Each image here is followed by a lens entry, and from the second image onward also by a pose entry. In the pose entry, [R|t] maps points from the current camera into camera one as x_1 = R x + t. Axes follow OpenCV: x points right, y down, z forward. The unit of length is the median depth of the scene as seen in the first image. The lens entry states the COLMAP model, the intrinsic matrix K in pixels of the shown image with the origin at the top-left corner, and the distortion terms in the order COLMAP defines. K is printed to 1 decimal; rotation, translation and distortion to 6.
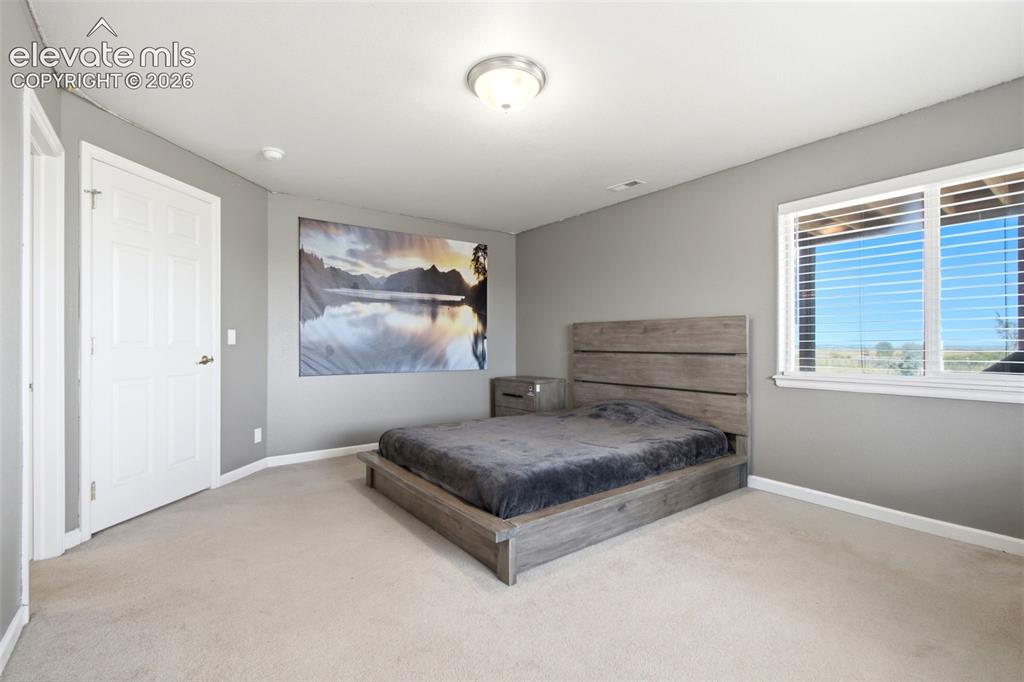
lens RADIAL K [[464.2, 0, 512.4], [0, 464.2, 343.6], [0, 0, 1]] dist [-0.009721, 0.002142]
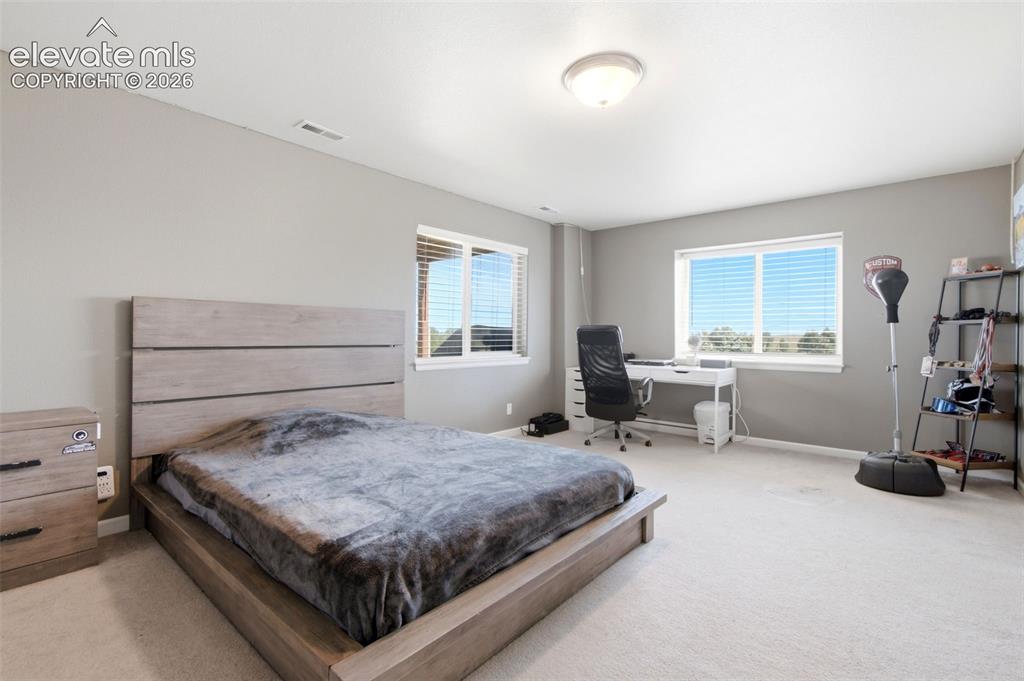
lens RADIAL K [[464.2, 0, 512.7], [0, 464.2, 336.9], [0, 0, 1]] dist [-0.009721, 0.002142]
pose [[-0.193768, -0.002087, 0.981045, -0.590268], [-0.005029, 0.999987, 0.001134, 0.000044], [-0.981035, -0.004714, -0.193775, 0.849571]]
